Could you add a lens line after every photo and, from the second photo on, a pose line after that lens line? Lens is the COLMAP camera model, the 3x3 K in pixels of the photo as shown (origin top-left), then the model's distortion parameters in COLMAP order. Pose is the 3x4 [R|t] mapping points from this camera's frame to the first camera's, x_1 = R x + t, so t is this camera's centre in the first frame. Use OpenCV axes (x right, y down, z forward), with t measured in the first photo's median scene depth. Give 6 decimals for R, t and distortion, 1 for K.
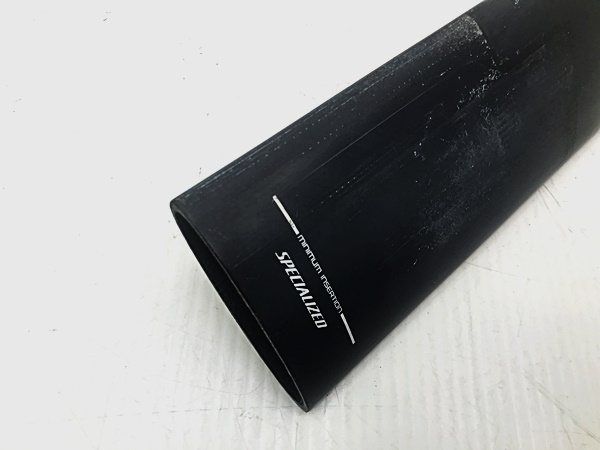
lens RADIAL K [[488.0, 0, 300.0], [0, 488.0, 225.0], [0, 0, 1]] dist [0.033517, -0.001234]
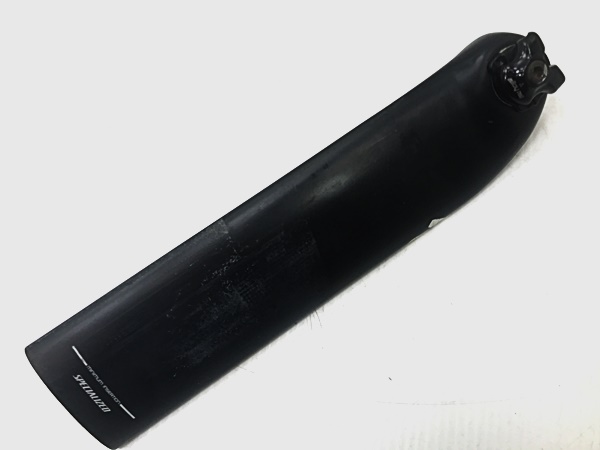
lens RADIAL K [[488.0, 0, 300.0], [0, 488.0, 225.0], [0, 0, 1]] dist [0.033517, -0.001234]
pose [[0.943134, 0.027598, -0.331265, 1.190909], [-0.000320, 0.996623, 0.082117, -0.583003], [0.332412, -0.077341, 0.939958, -0.426788]]
